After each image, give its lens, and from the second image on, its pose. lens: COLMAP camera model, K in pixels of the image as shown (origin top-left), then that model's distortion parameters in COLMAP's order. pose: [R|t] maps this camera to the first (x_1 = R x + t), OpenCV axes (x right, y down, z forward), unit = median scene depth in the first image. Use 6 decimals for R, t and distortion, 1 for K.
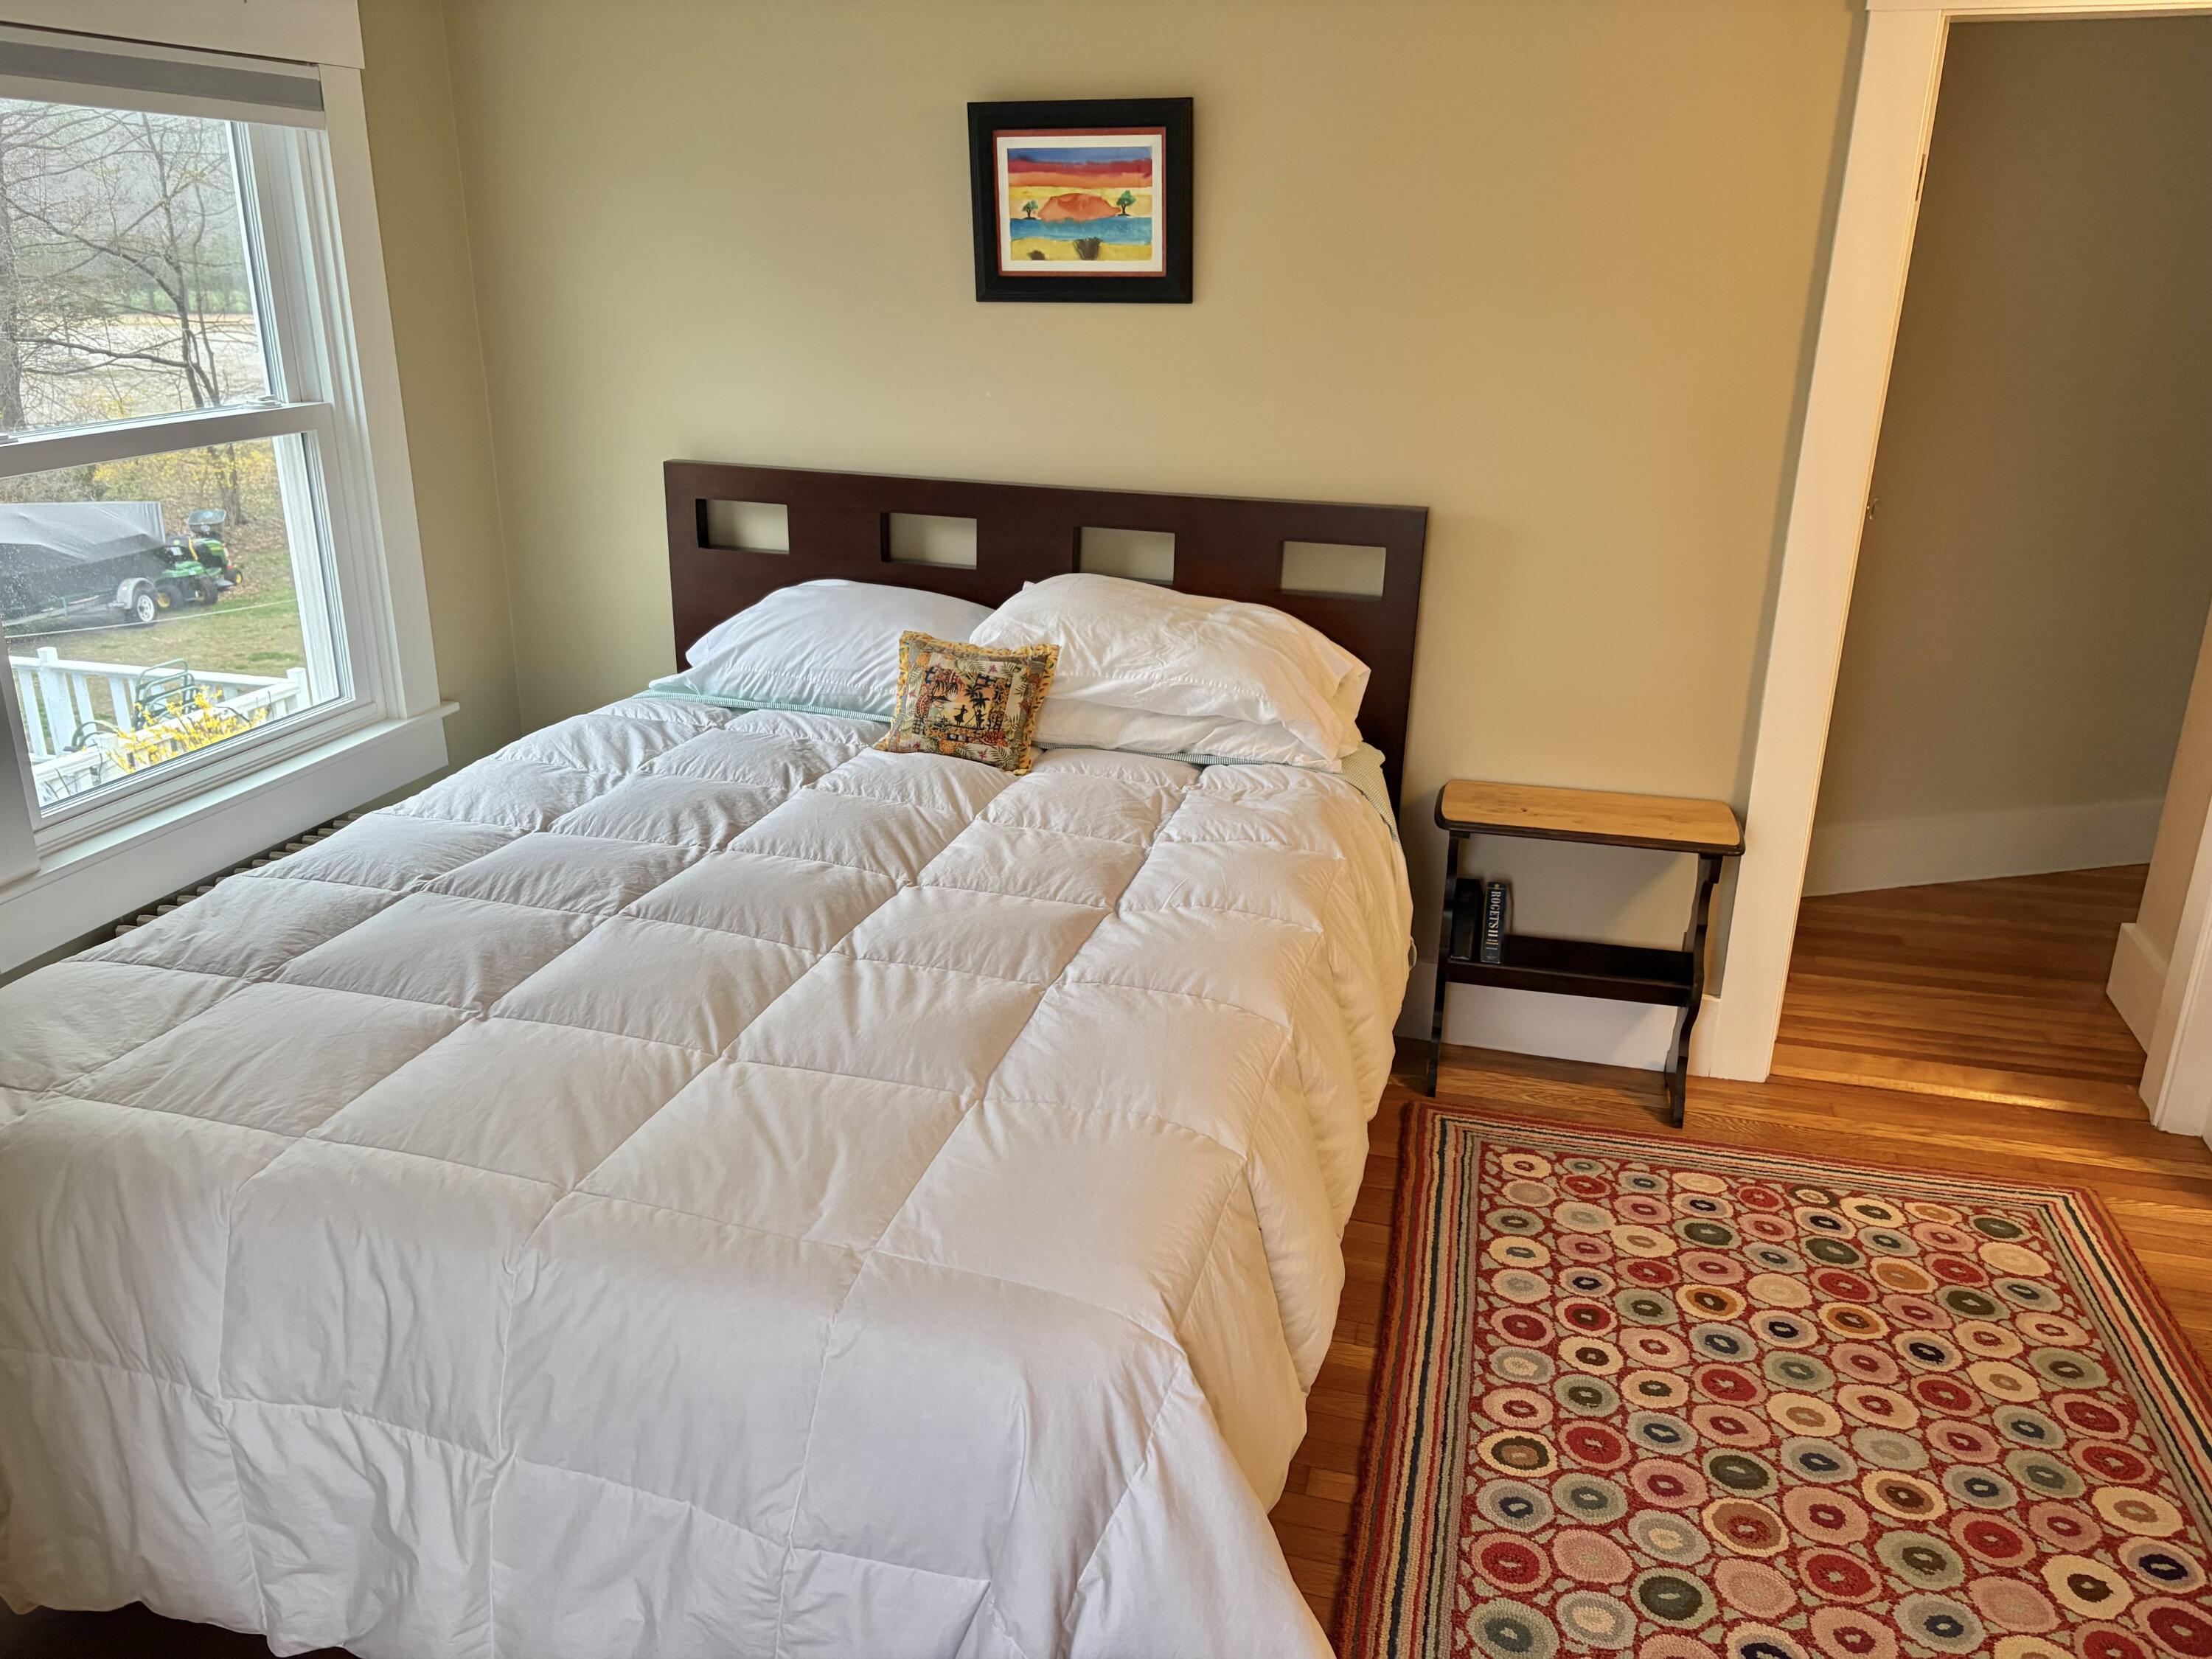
lens RADIAL K [[1668.8, 0, 1099.7], [0, 1668.8, 828.4], [0, 0, 1]] dist [0.001826, 0.000292]
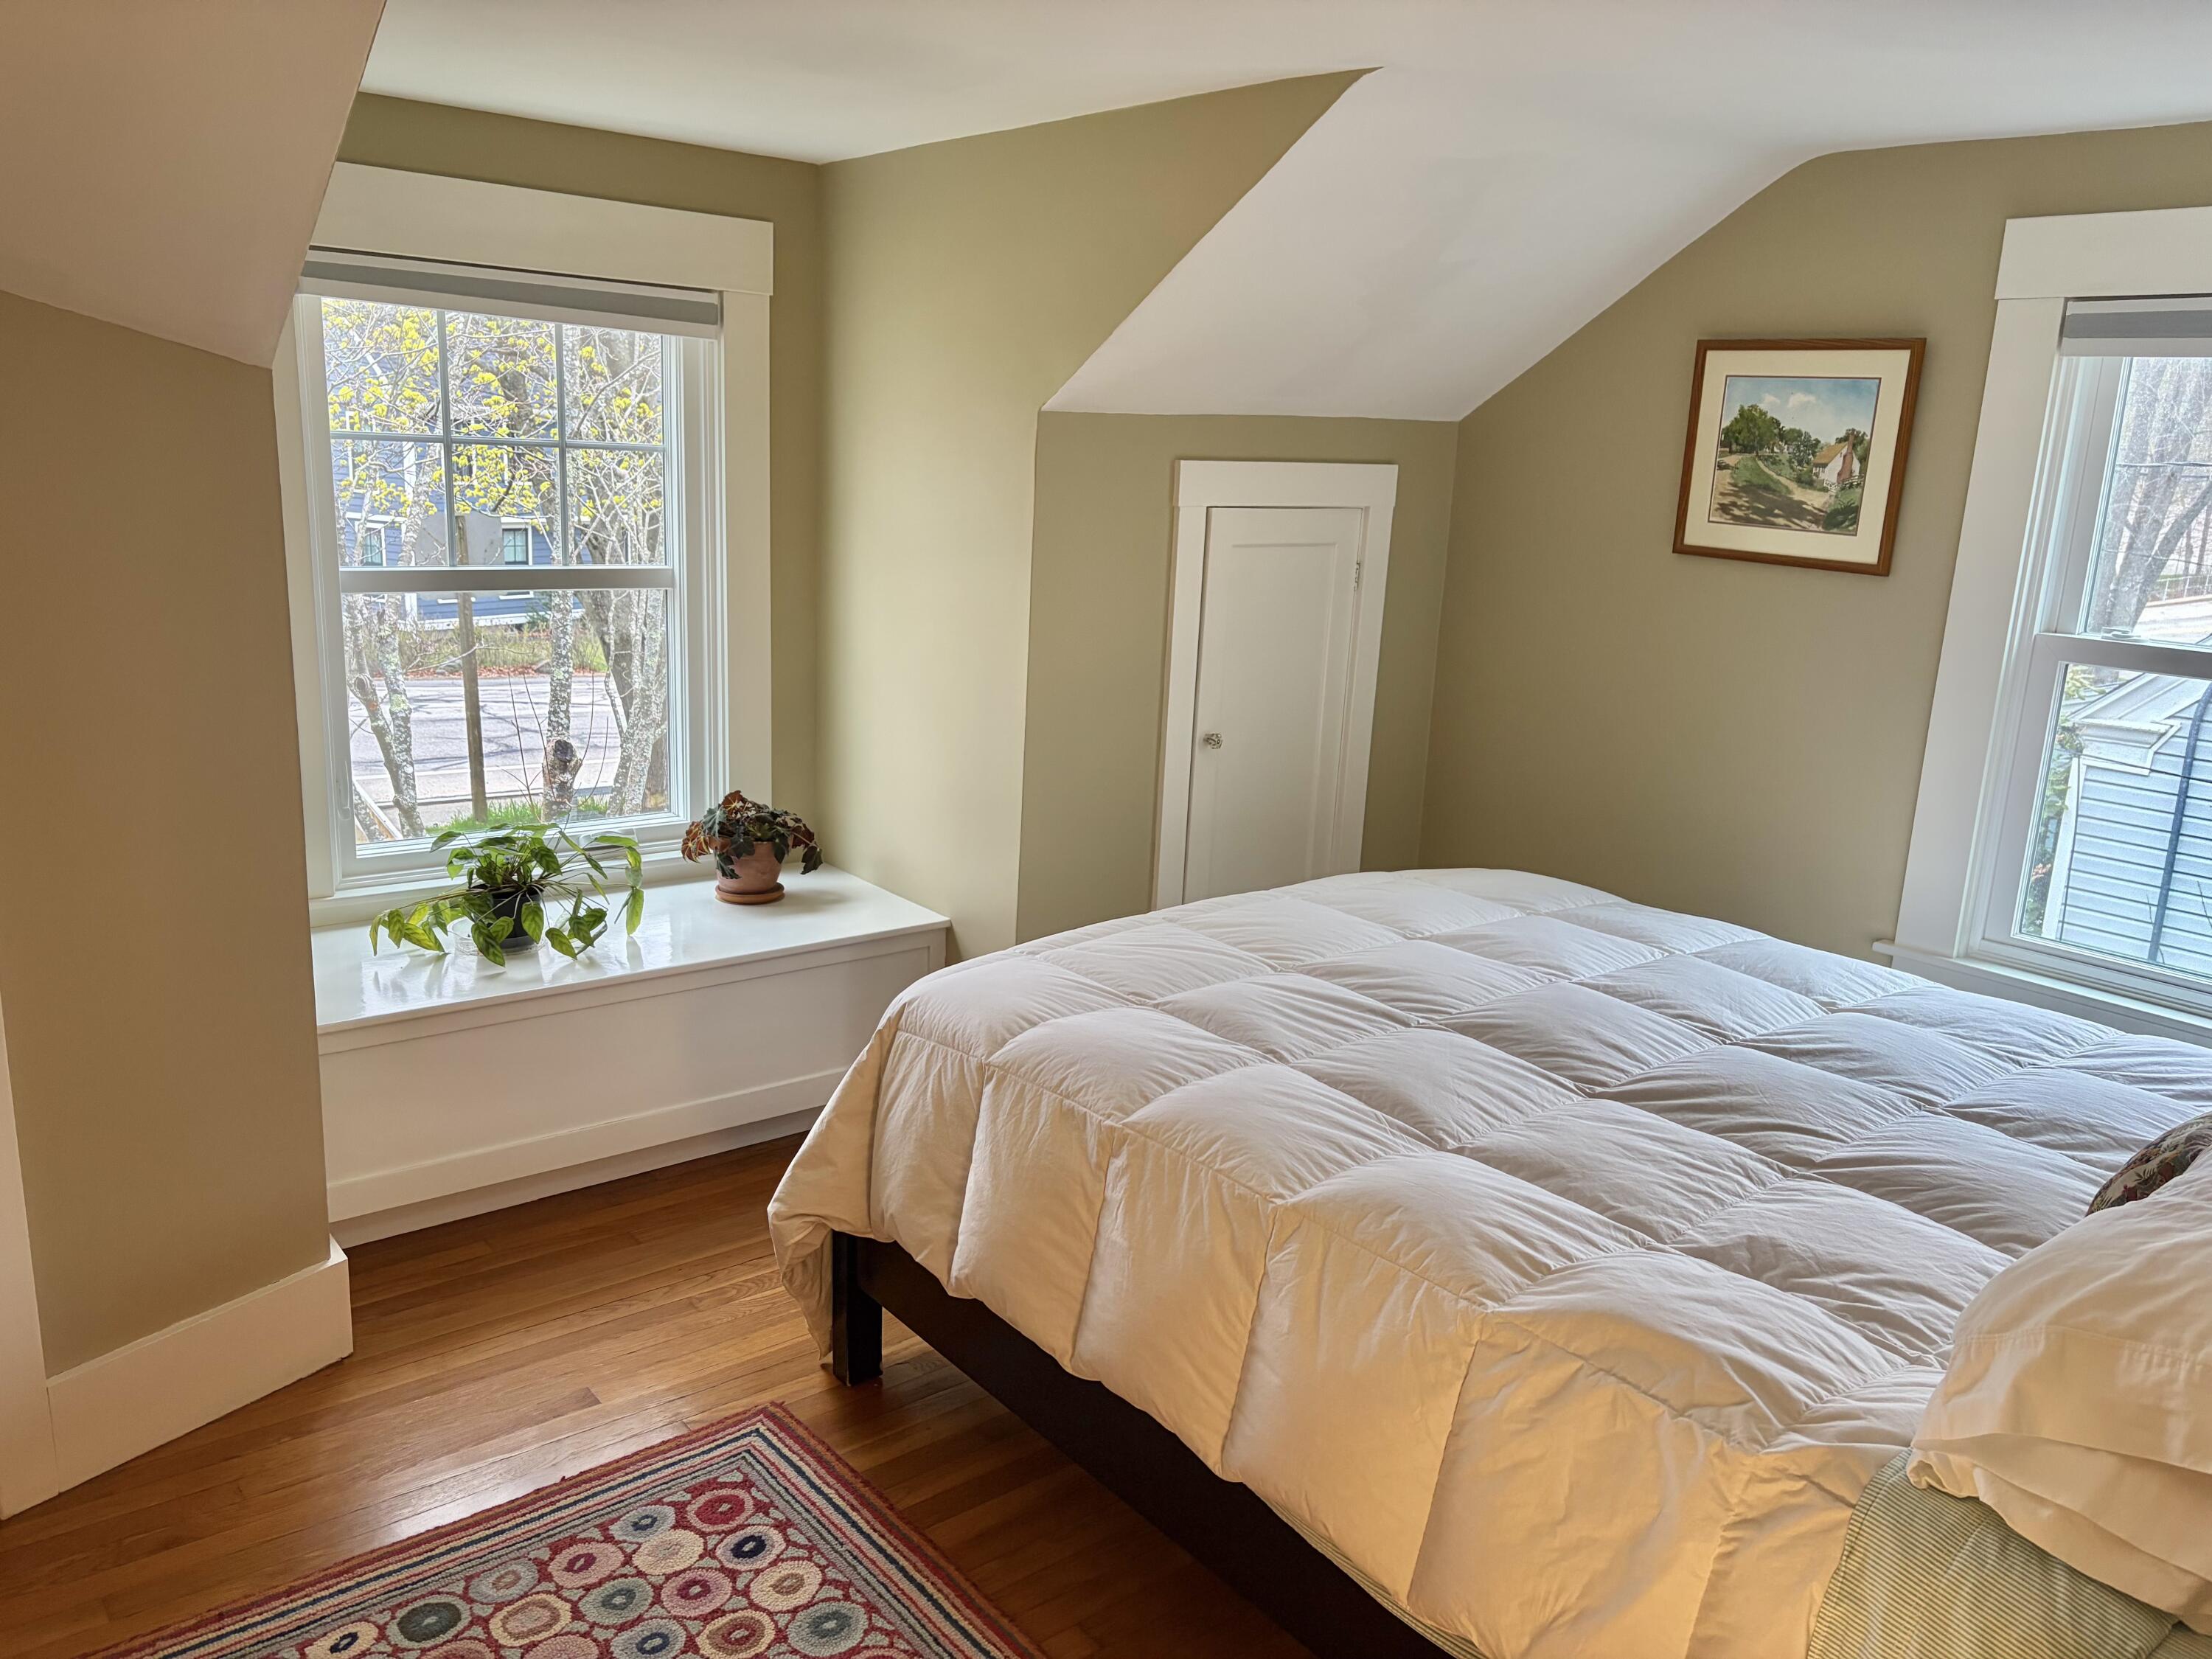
lens RADIAL K [[1668.8, 0, 1102.3], [0, 1668.8, 829.1], [0, 0, 1]] dist [0.001826, 0.000292]
pose [[-0.591721, 0.158462, -0.790415, 0.895285], [-0.311187, 0.859594, 0.405292, -0.457673], [0.743659, 0.485786, -0.459328, 1.336368]]
